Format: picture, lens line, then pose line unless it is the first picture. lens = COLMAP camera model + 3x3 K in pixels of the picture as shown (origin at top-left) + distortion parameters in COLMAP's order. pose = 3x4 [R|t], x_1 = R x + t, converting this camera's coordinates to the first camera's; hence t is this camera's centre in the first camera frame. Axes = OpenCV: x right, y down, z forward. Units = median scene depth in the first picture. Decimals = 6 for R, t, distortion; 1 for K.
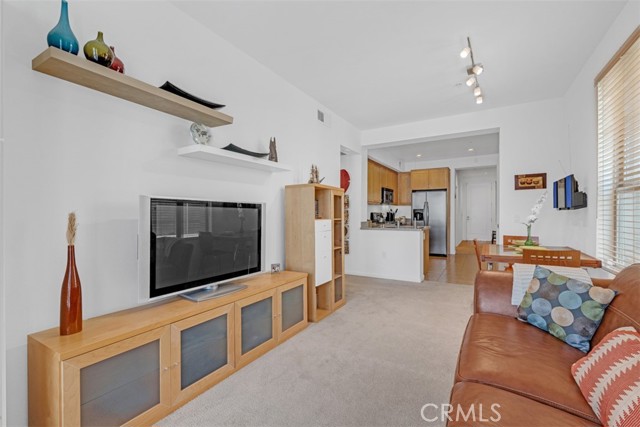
lens RADIAL K [[281.7, 0, 320.0], [0, 281.7, 213.5], [0, 0, 1]] dist [-0.004930, -0.000092]
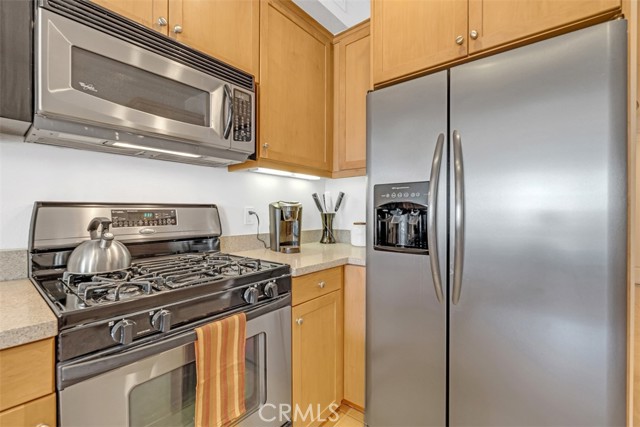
lens RADIAL K [[281.7, 0, 320.0], [0, 281.7, 213.5], [0, 0, 1]] dist [-0.004930, -0.000092]
pose [[0.987614, 0.004610, -0.156833, 0.858744], [-0.003859, 0.999980, 0.005092, 0.003194], [0.156853, -0.004423, 0.987612, 2.164773]]
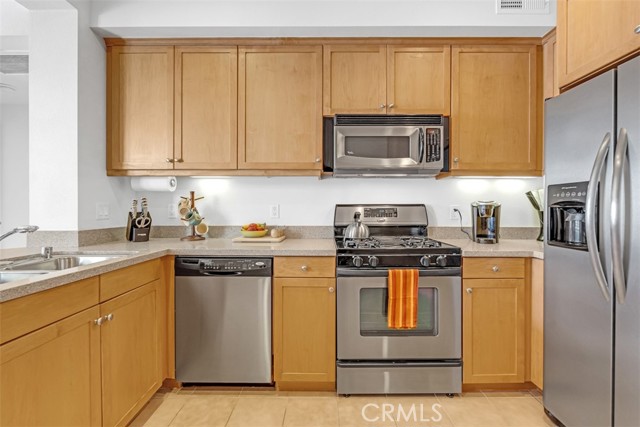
lens RADIAL K [[283.5, 0, 322.7], [0, 283.5, 209.3], [0, 0, 1]] dist [-0.003446, -0.000153]
pose [[0.496384, 0.008039, -0.868066, 1.116061], [-0.005067, 0.999967, 0.006363, 0.000051], [0.868088, 0.001240, 0.496408, 2.031965]]
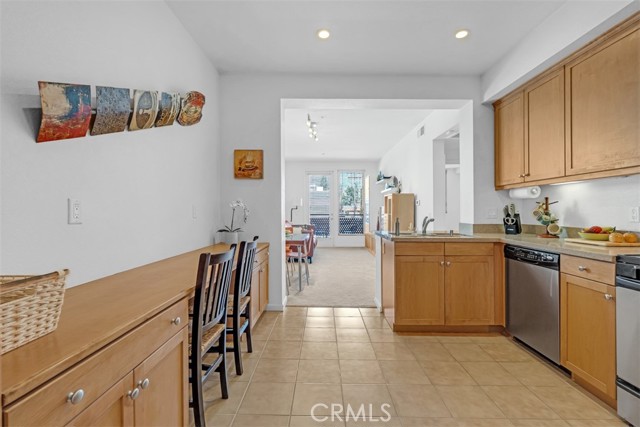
lens RADIAL K [[286.6, 0, 323.2], [0, 286.6, 213.7], [0, 0, 1]] dist [-0.003172, -0.000364]
pose [[-0.862544, 0.009813, -0.505887, 1.373607], [0.004659, 0.999924, 0.011453, -0.001684], [0.505960, 0.007521, -0.862524, 2.531245]]
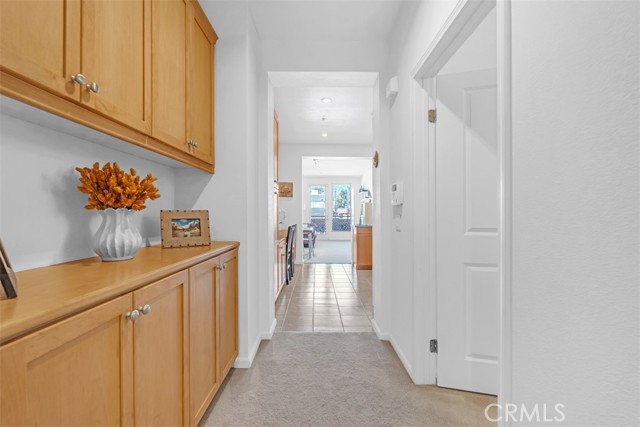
lens RADIAL K [[283.5, 0, 322.7], [0, 283.5, 209.3], [0, 0, 1]] dist [-0.003446, -0.000153]
pose [[-0.853454, -0.004408, -0.521150, 1.940902], [0.001939, 0.999930, -0.011633, -0.006801], [0.521165, -0.010938, -0.853386, 3.415607]]
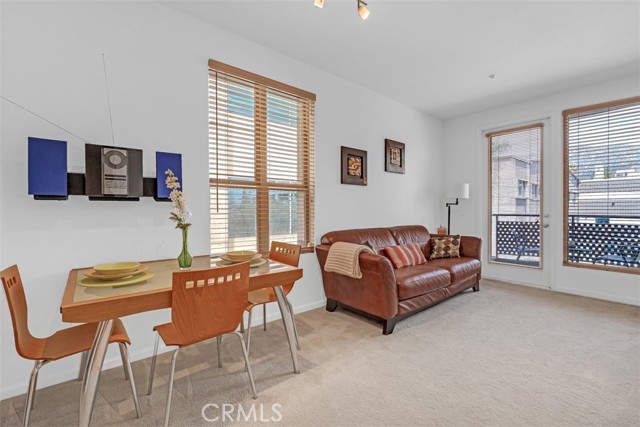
lens RADIAL K [[283.5, 0, 322.7], [0, 283.5, 209.3], [0, 0, 1]] dist [-0.003446, -0.000153]
pose [[-0.944691, 0.002572, 0.327952, 0.300665], [0.002867, 0.999996, 0.000417, 0.007775], [-0.327950, 0.001334, -0.944694, 1.562732]]
